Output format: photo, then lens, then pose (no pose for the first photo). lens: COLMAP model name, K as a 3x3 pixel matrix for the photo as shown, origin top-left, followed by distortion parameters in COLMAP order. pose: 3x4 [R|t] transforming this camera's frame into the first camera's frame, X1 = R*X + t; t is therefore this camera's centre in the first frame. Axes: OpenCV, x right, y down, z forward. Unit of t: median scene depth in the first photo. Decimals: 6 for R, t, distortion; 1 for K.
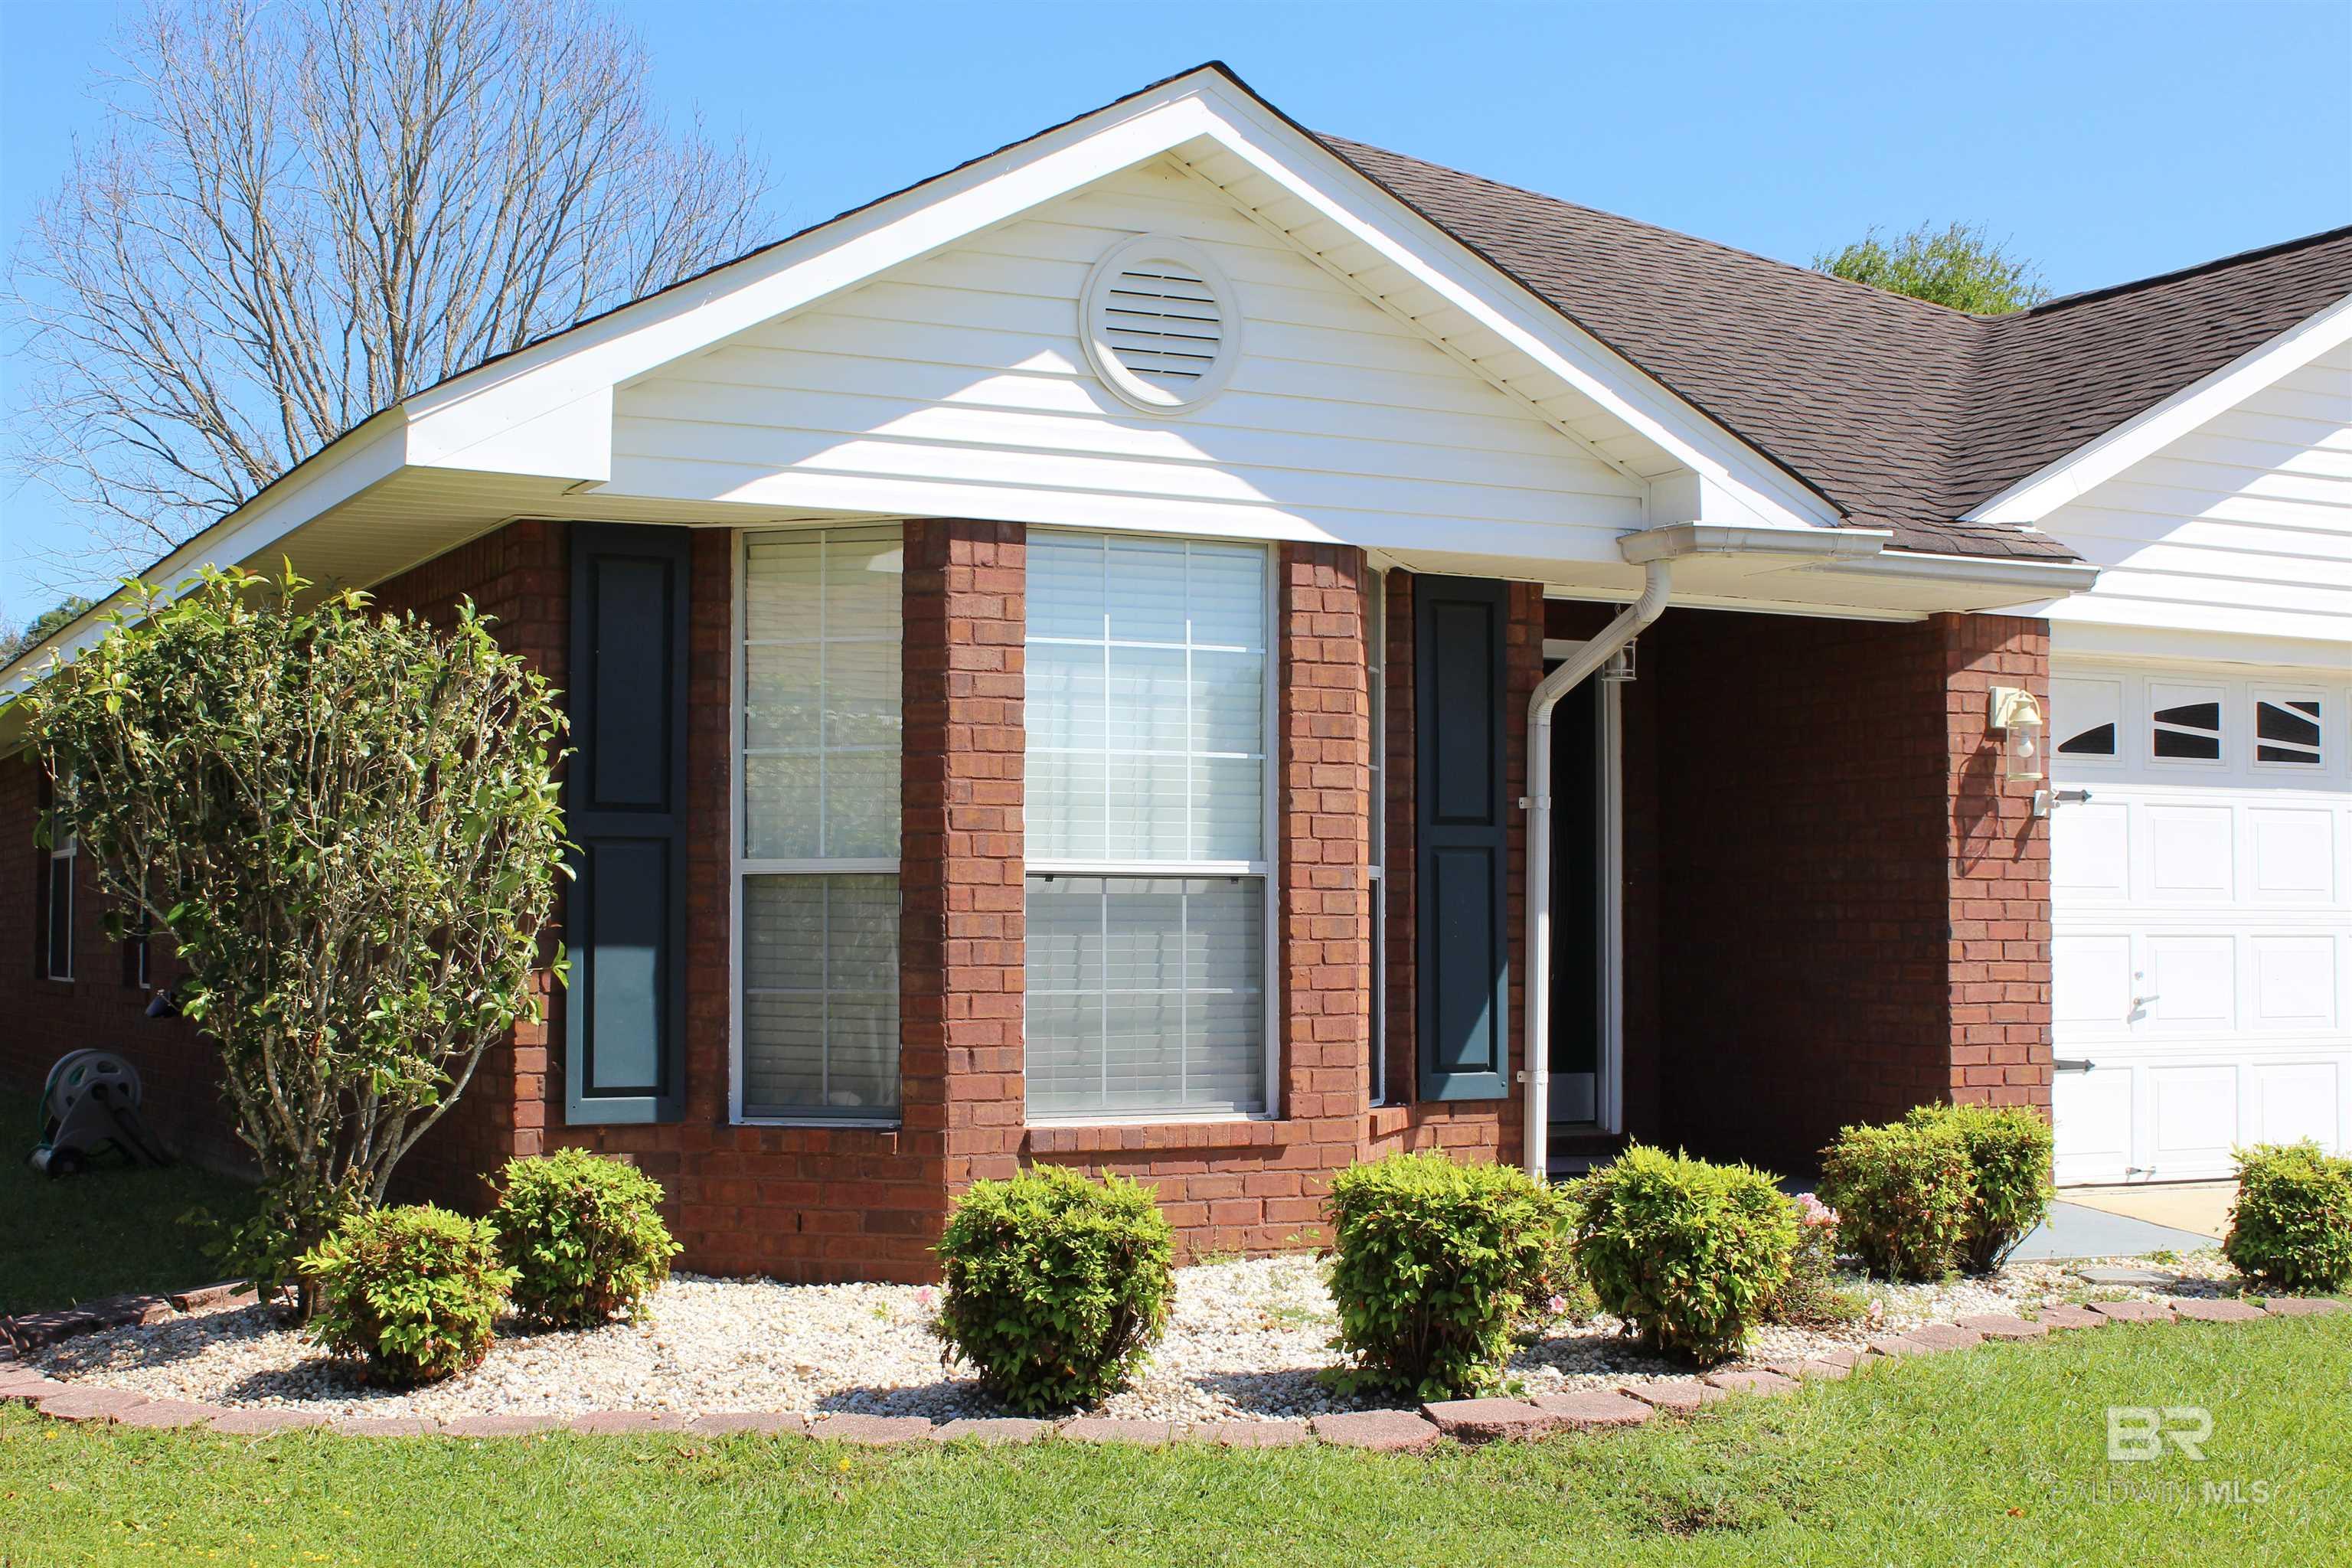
lens RADIAL K [[2957.5, 0, 1234.8], [0, 2957.5, 787.3], [0, 0, 1]] dist [-0.043862, 0.020098]
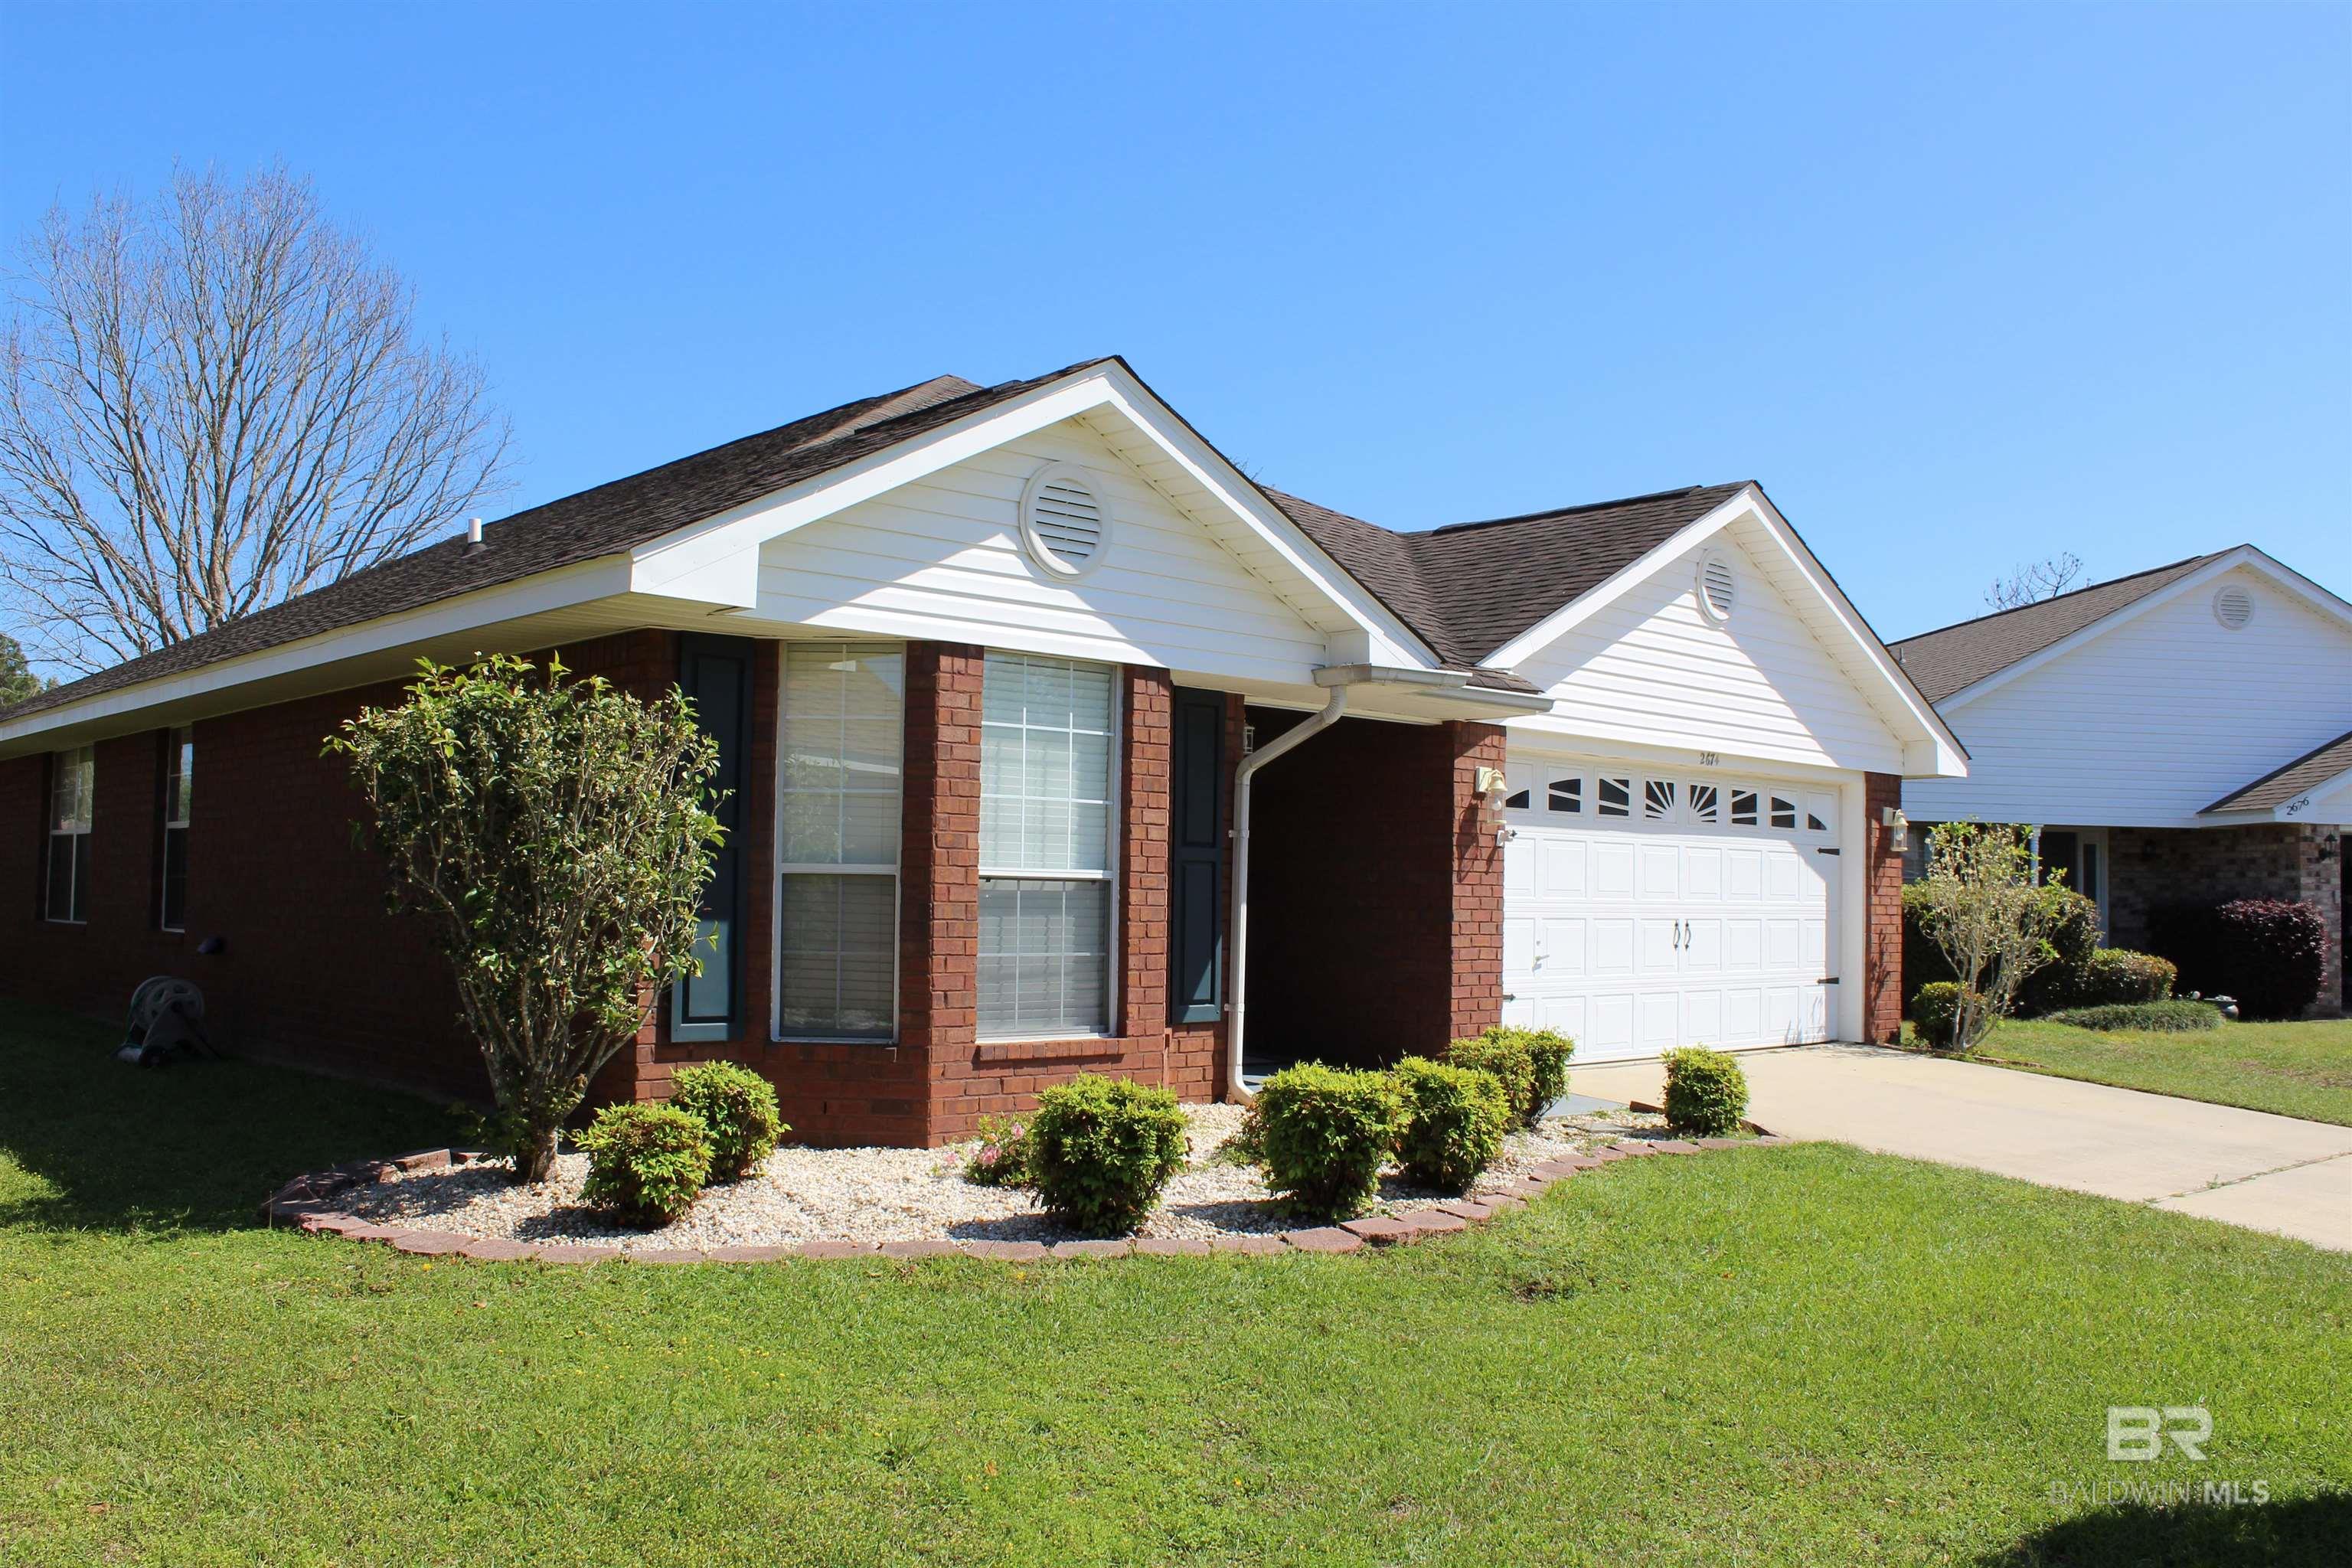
lens RADIAL K [[1913.5, 0, 1176.0], [0, 1913.5, 784.0], [0, 0, 1]] dist [-0.147939, 0.118203]
pose [[0.967096, 0.029724, 0.252670, -0.212357], [-0.027808, 0.999551, -0.011152, -0.009990], [-0.252888, 0.003759, 0.967488, 0.024109]]
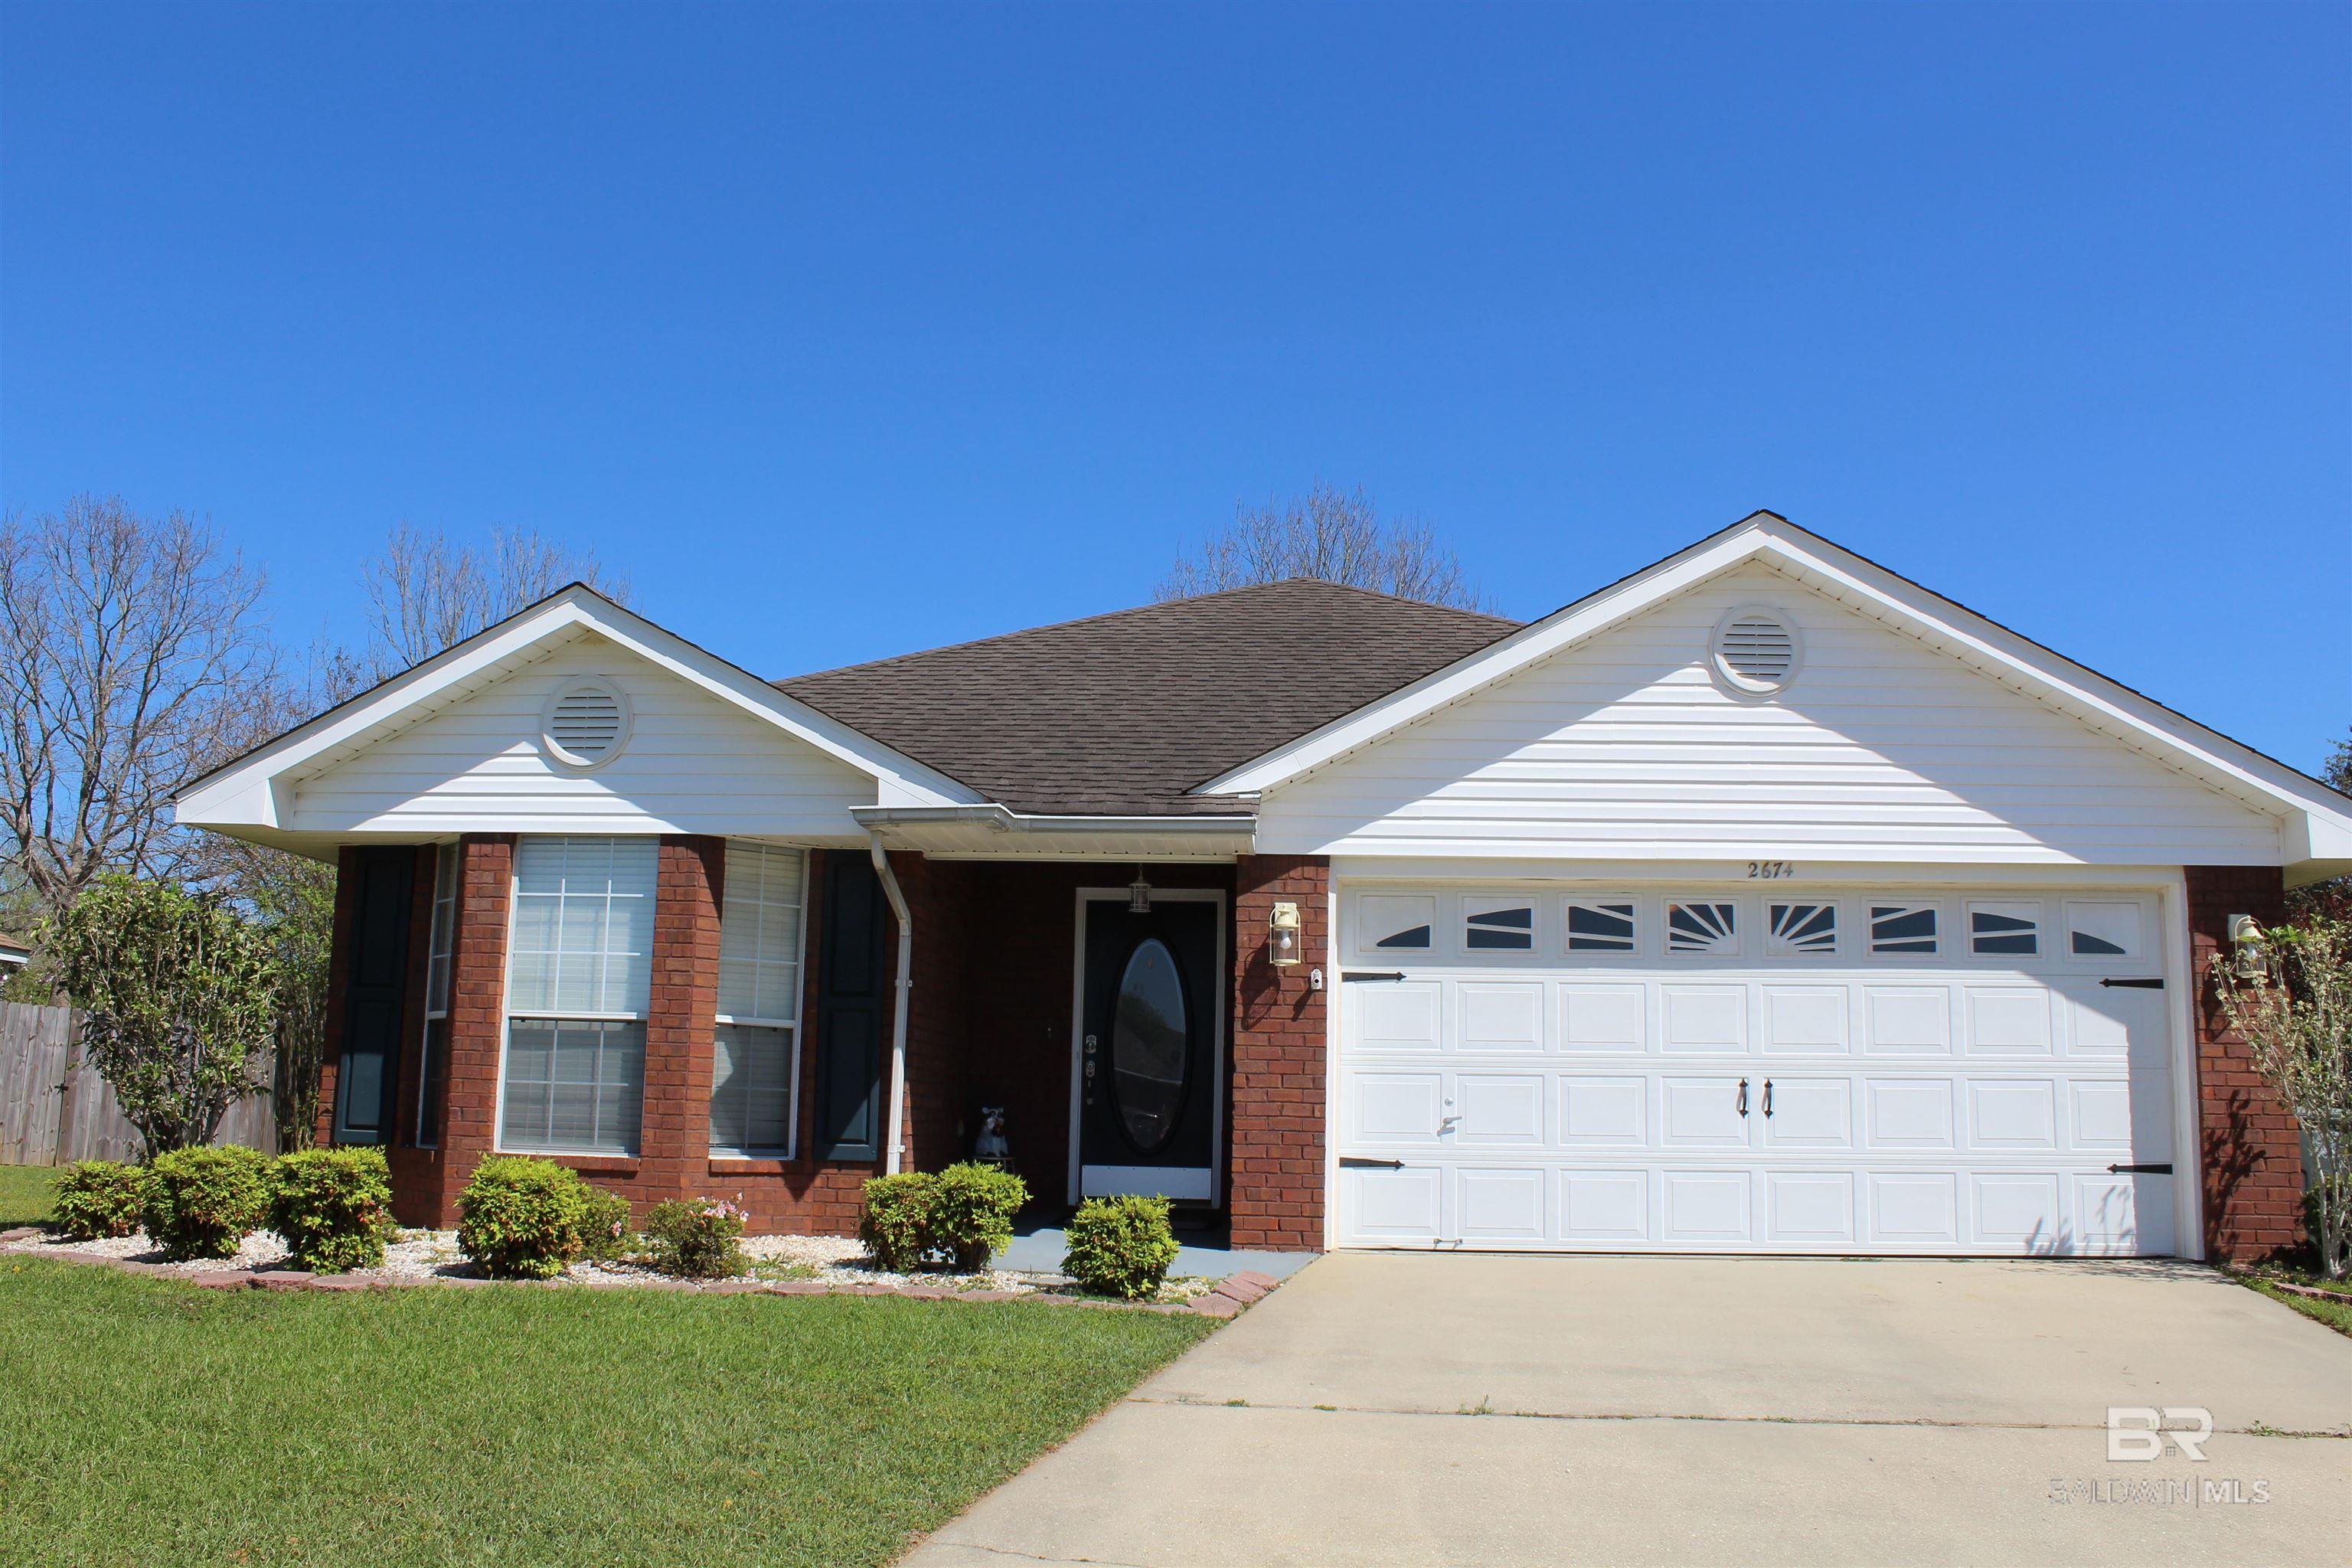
lens RADIAL K [[1912.3, 0, 1177.8], [0, 1912.3, 821.3], [0, 0, 1]] dist [-0.114973, 0.001627]
pose [[0.849190, -0.067172, -0.523798, 0.895977], [0.007082, 0.993237, -0.115891, 0.045386], [0.528040, 0.094704, 0.843922, 0.192332]]
